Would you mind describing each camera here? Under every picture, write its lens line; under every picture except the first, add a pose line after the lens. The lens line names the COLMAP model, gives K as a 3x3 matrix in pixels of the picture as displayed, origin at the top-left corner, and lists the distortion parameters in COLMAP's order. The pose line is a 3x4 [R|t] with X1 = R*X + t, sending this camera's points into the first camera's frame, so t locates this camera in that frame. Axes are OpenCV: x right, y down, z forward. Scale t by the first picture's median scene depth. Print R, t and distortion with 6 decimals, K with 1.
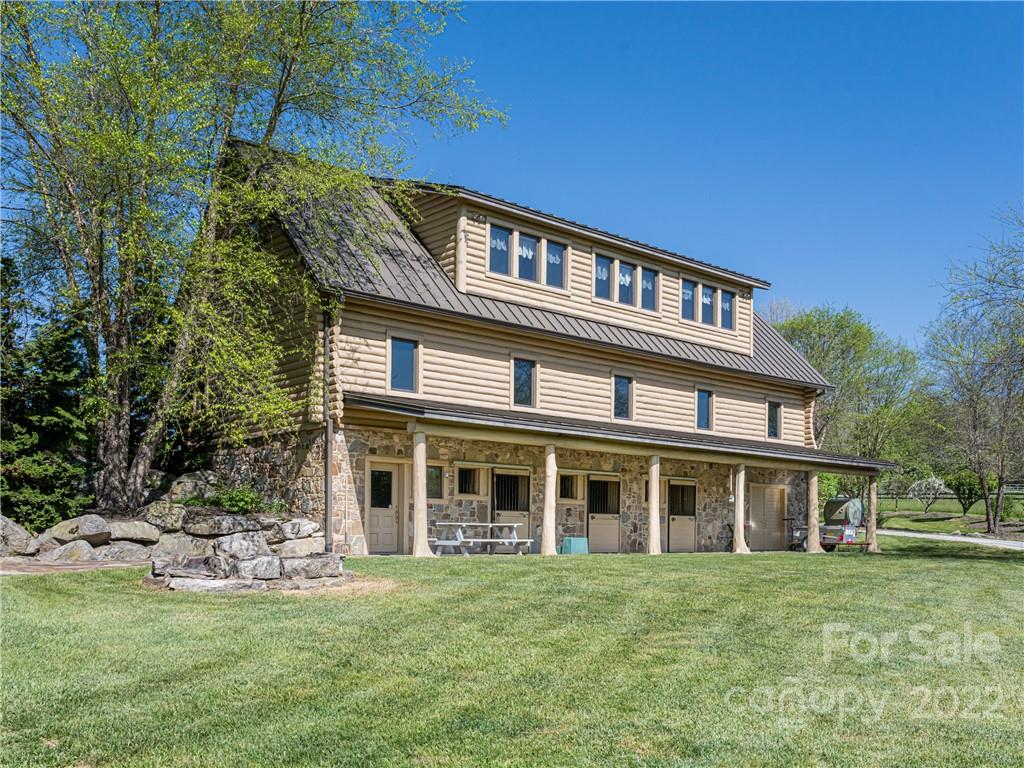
lens RADIAL K [[876.3, 0, 512.0], [0, 876.3, 384.0], [0, 0, 1]] dist [0.000262, -0.000015]
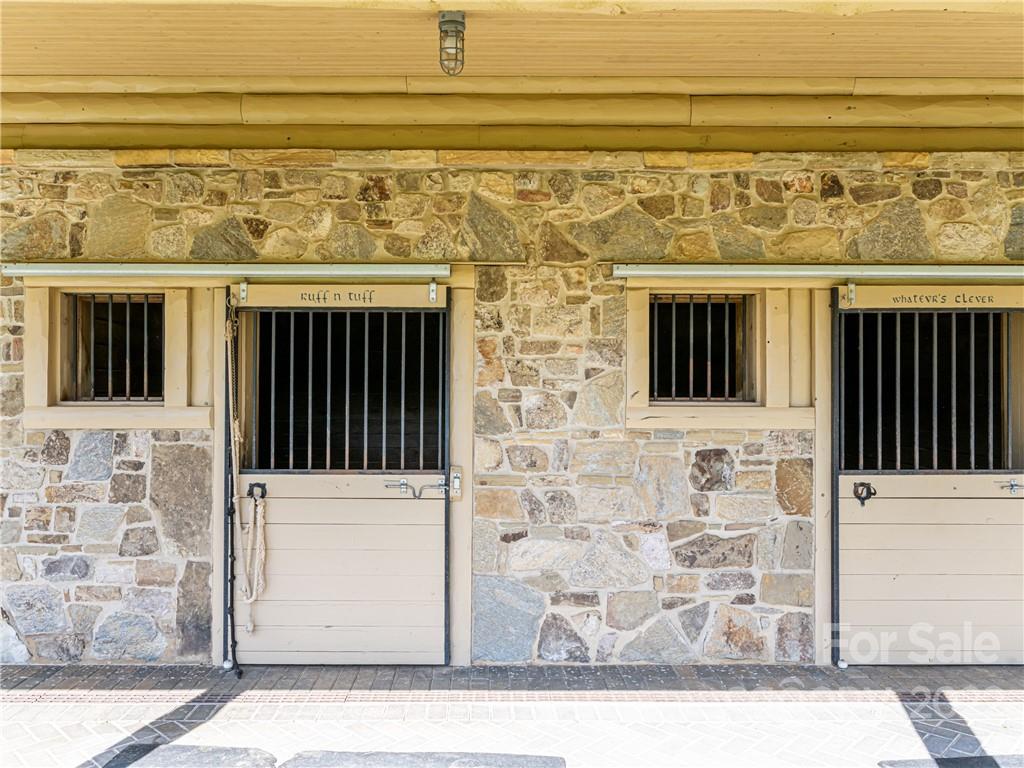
lens RADIAL K [[806.0, 0, 512.0], [0, 806.0, 384.0], [0, 0, 1]] dist [0.001459, 0.001790]
pose [[0.771169, -0.045998, -0.634966, 0.159790], [0.113511, 0.991339, 0.066045, 0.114024], [0.626429, -0.123008, 0.769711, 0.869552]]
